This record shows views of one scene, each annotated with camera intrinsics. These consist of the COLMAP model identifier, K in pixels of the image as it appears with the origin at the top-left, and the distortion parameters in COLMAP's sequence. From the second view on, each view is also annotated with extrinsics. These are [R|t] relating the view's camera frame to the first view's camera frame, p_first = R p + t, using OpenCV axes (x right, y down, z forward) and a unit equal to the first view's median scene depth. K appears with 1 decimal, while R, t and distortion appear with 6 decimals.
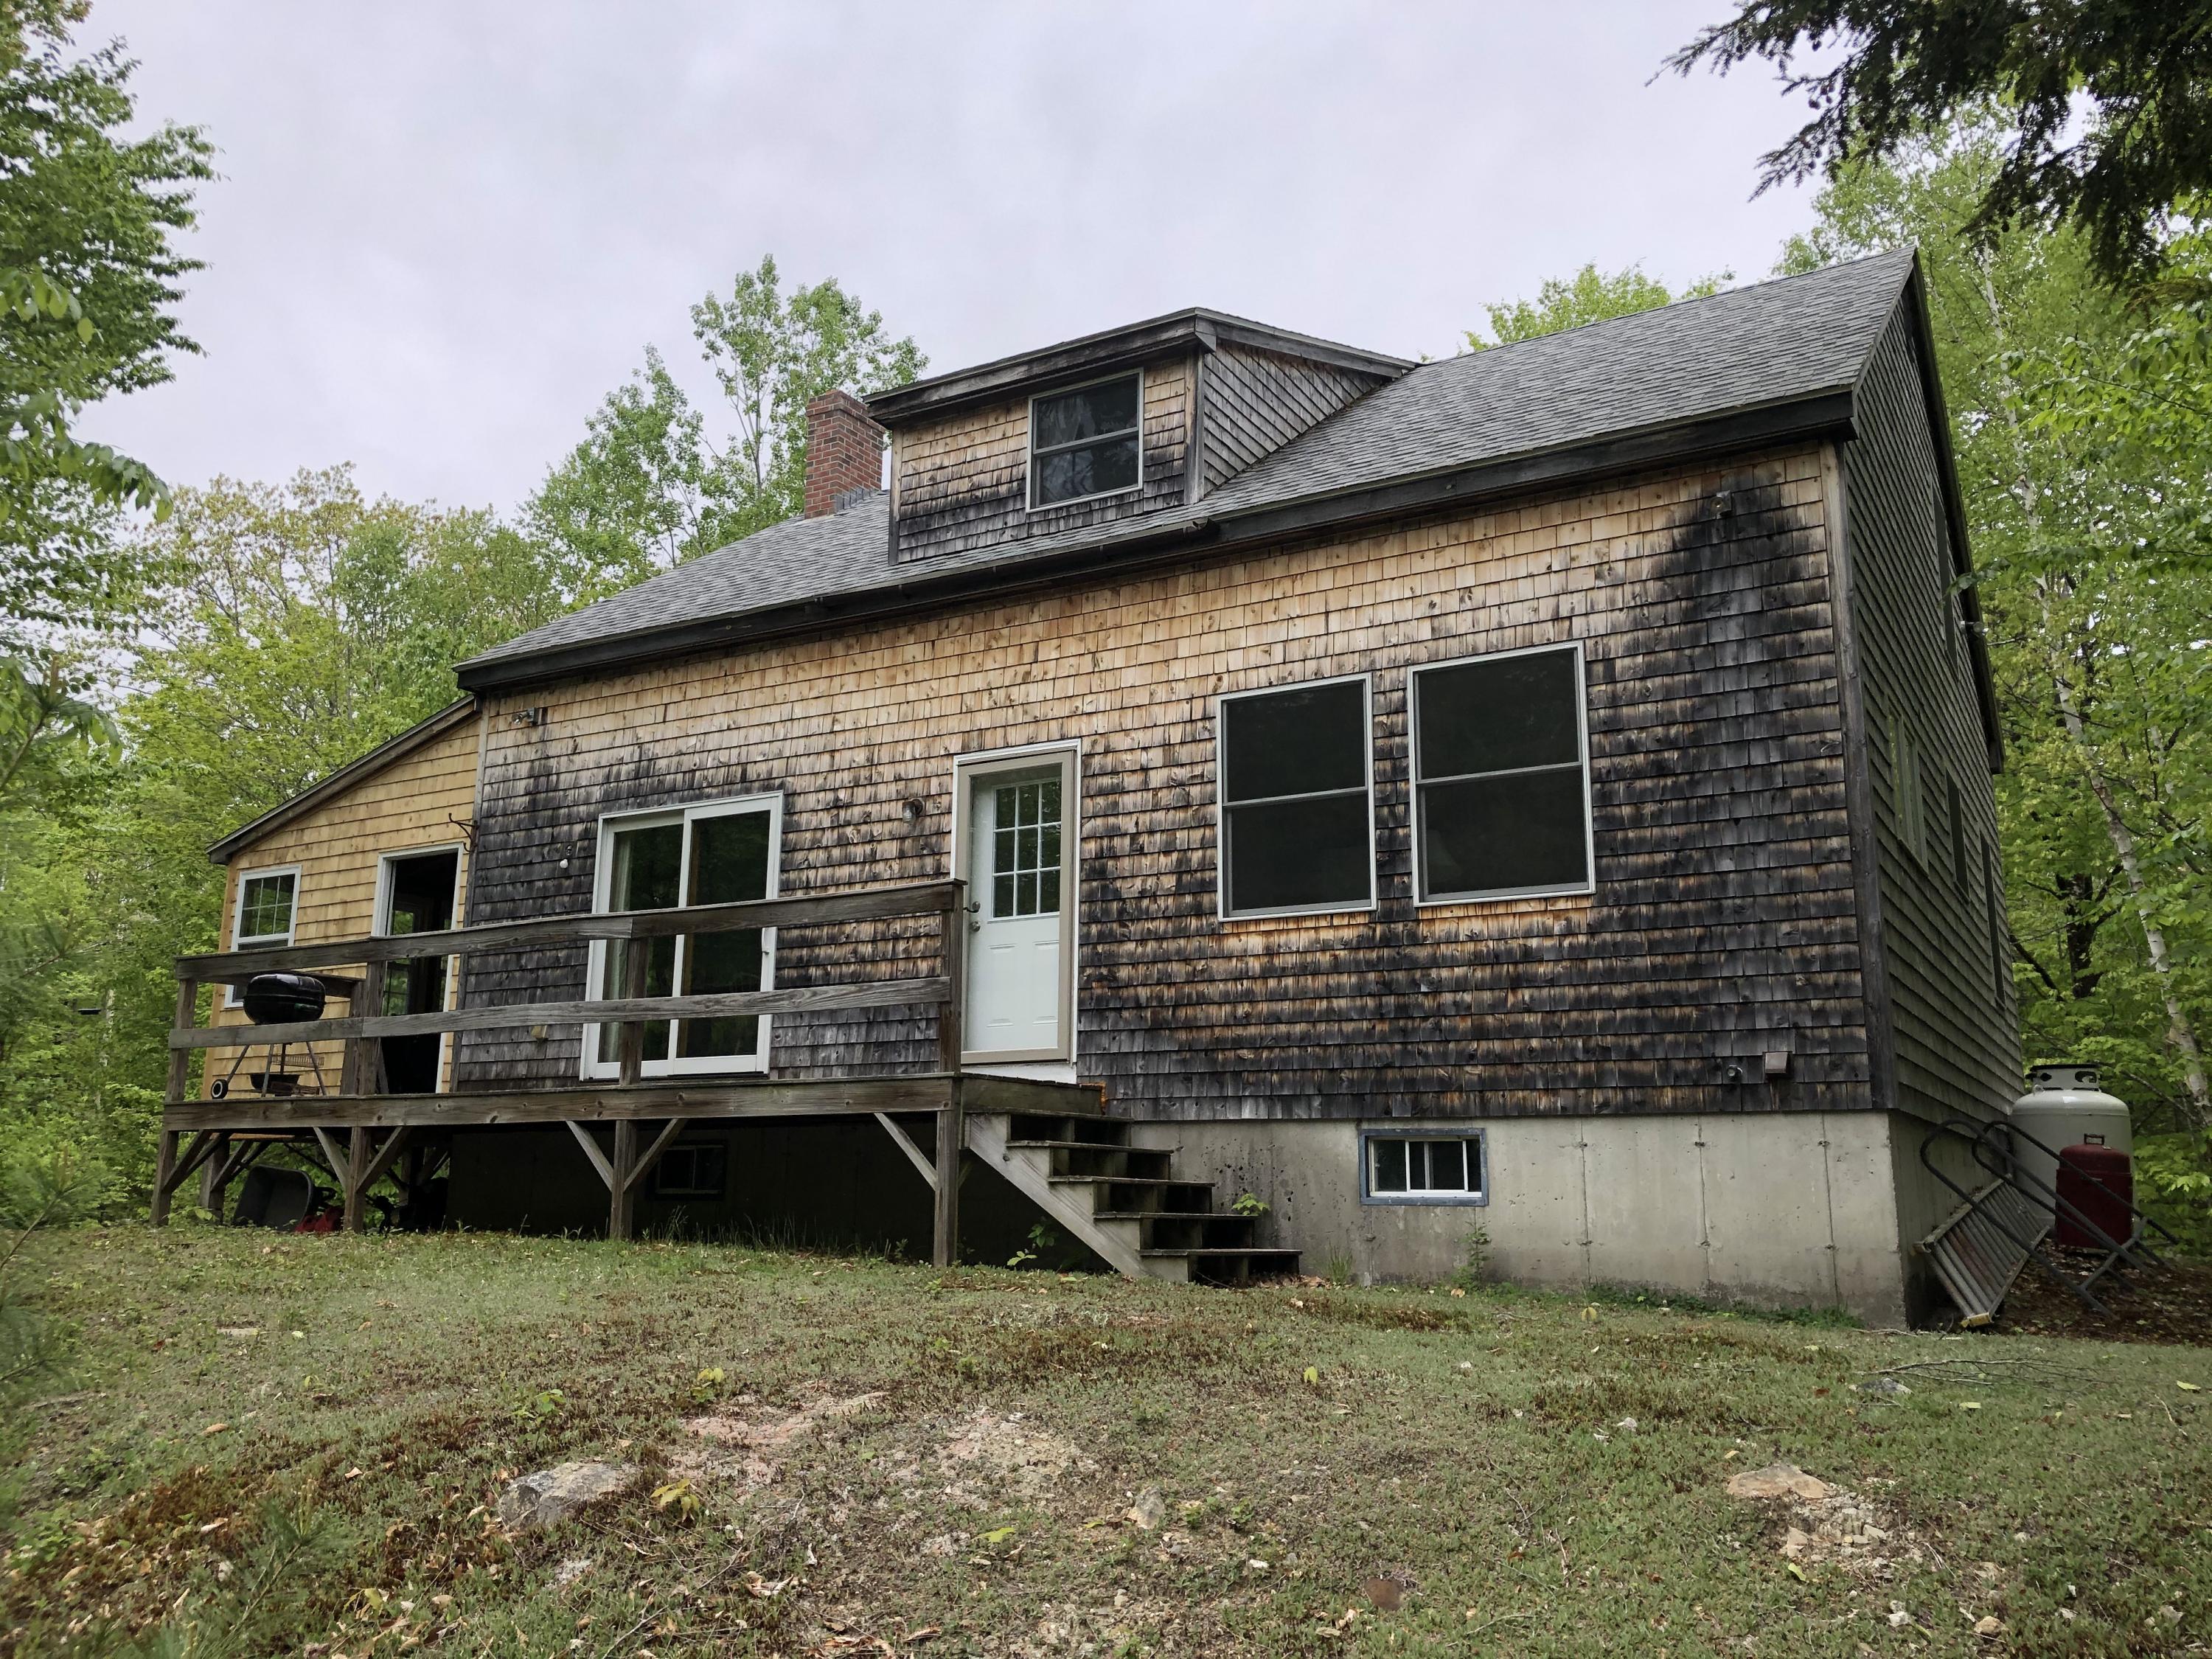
lens RADIAL K [[1811.6, 0, 1156.7], [0, 1811.6, 797.5], [0, 0, 1]] dist [0.048247, -0.046852]
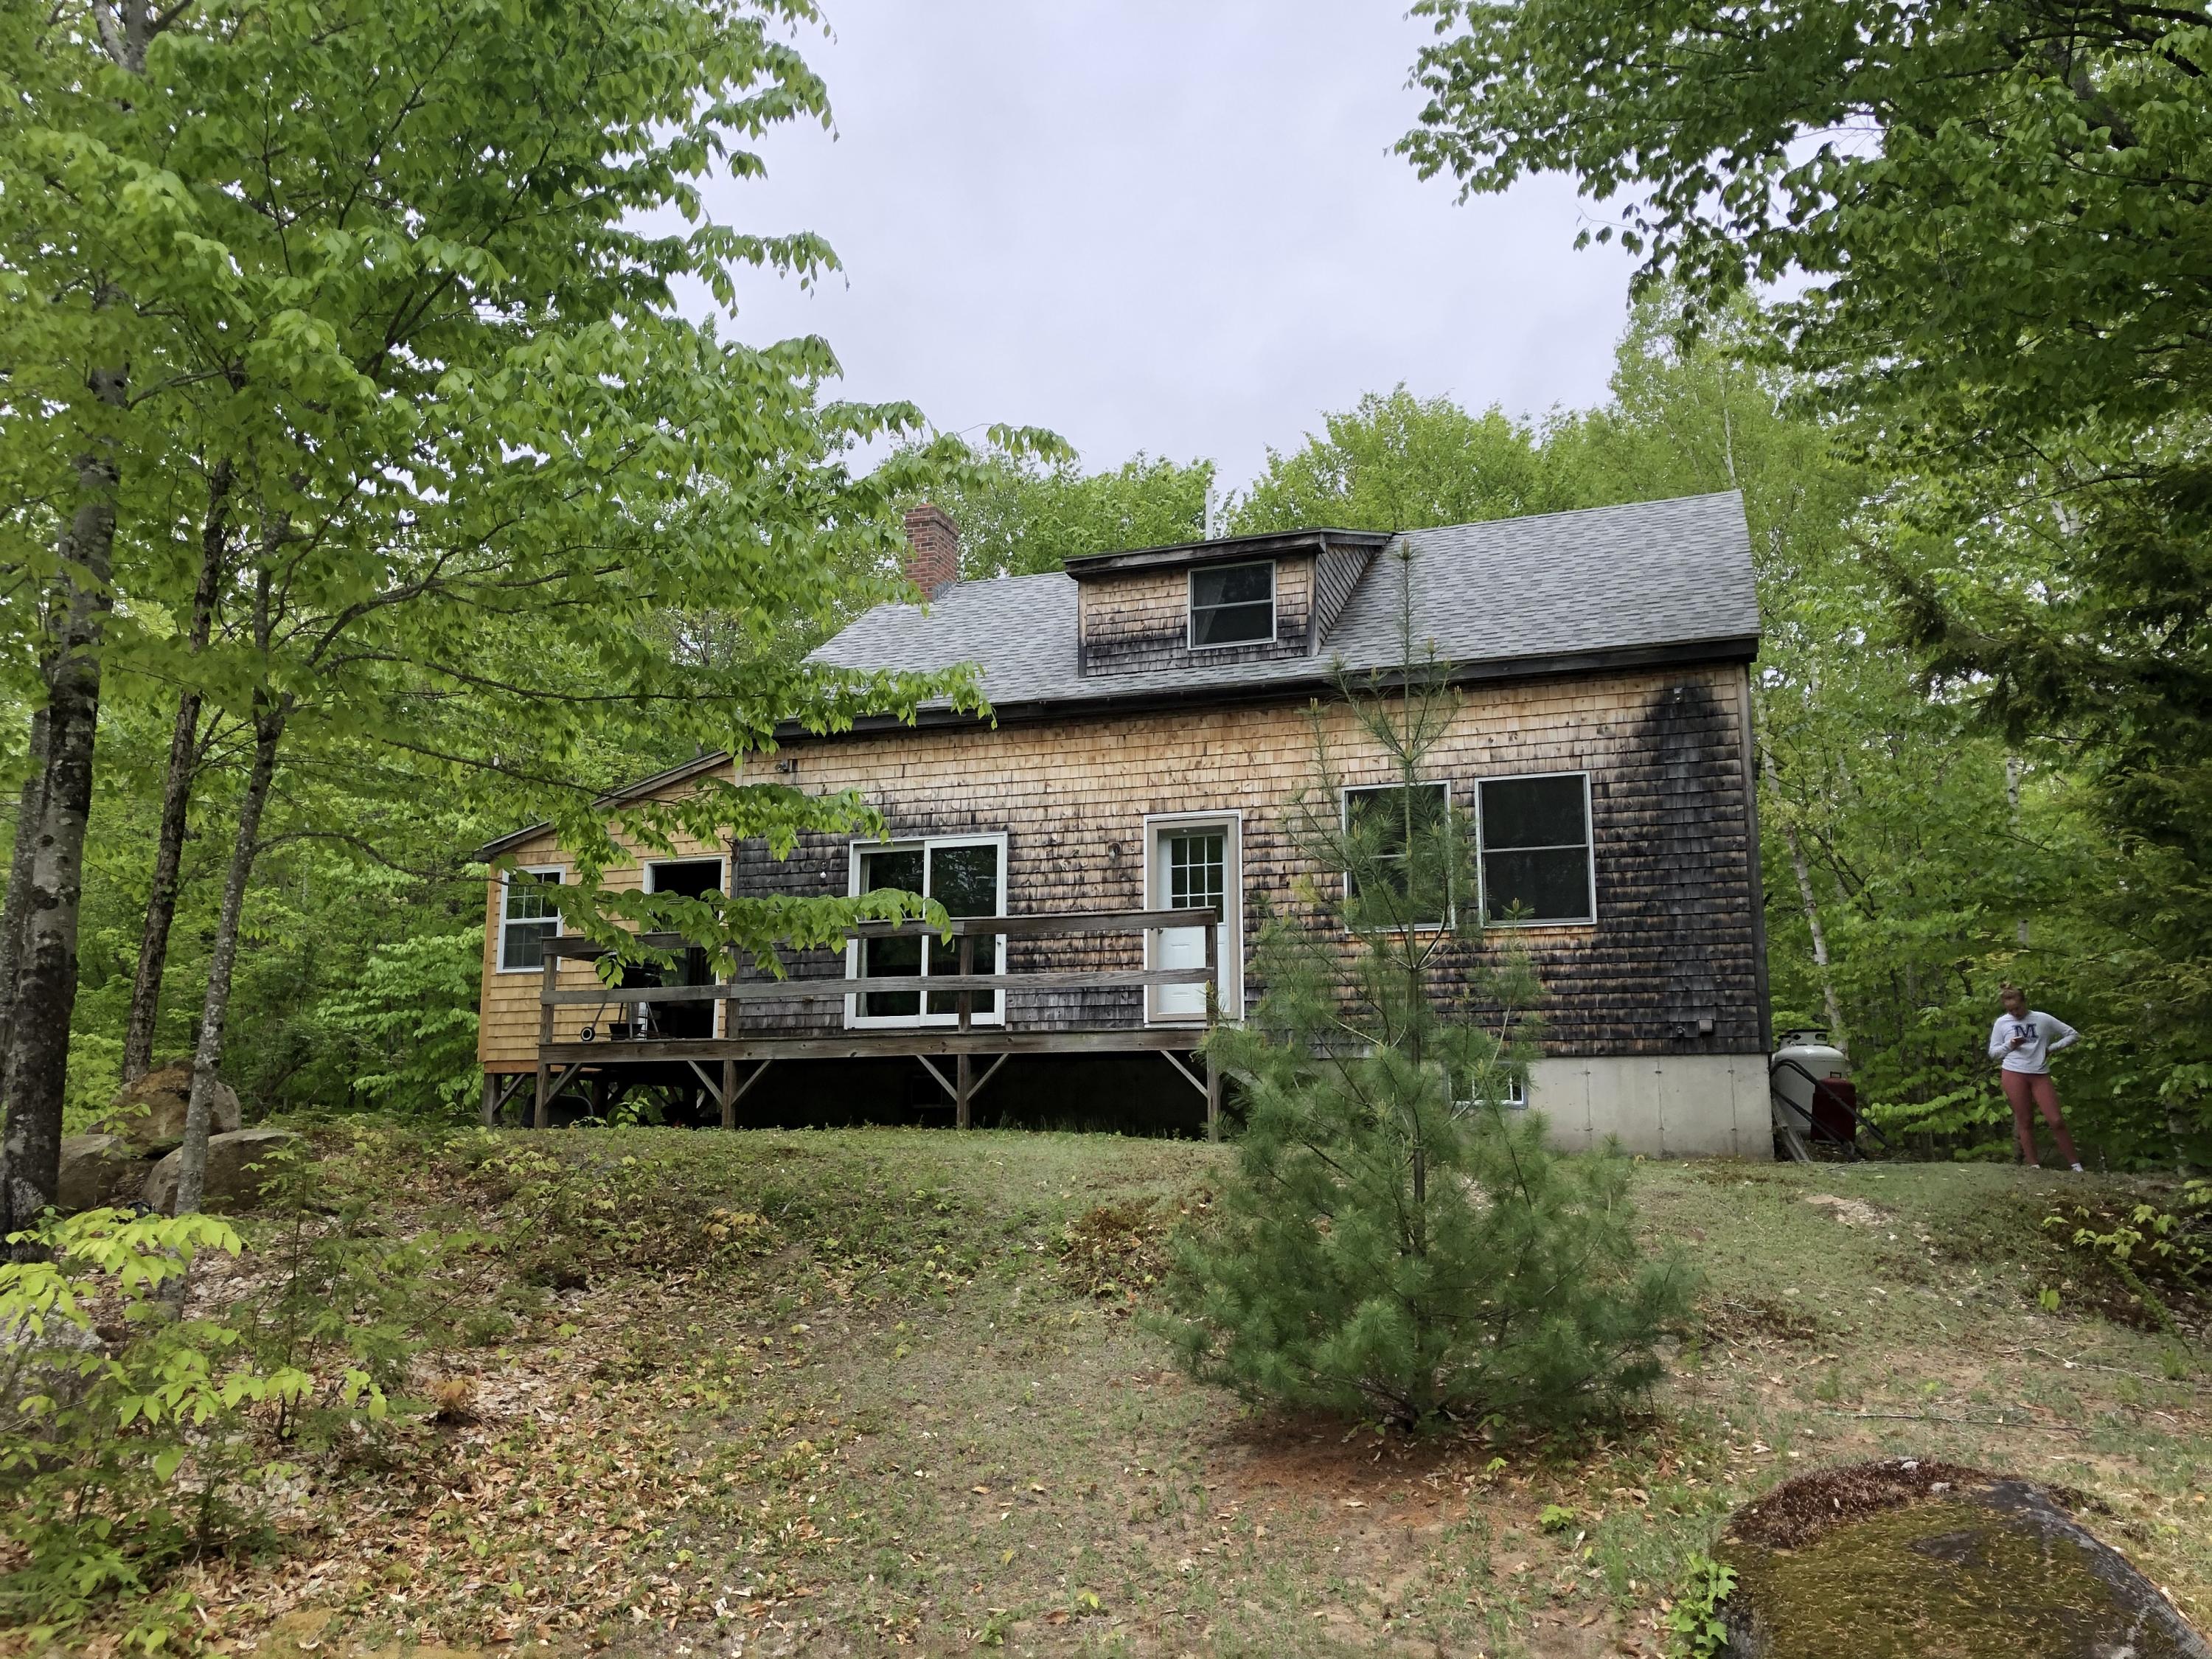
lens RADIAL K [[1811.6, 0, 1106.4], [0, 1811.6, 833.7], [0, 0, 1]] dist [0.048247, -0.046852]
pose [[0.984184, 0.029725, 0.174638, -0.423319], [-0.036423, 0.998714, 0.035273, -0.062441], [-0.173364, -0.041076, 0.984001, -0.483240]]
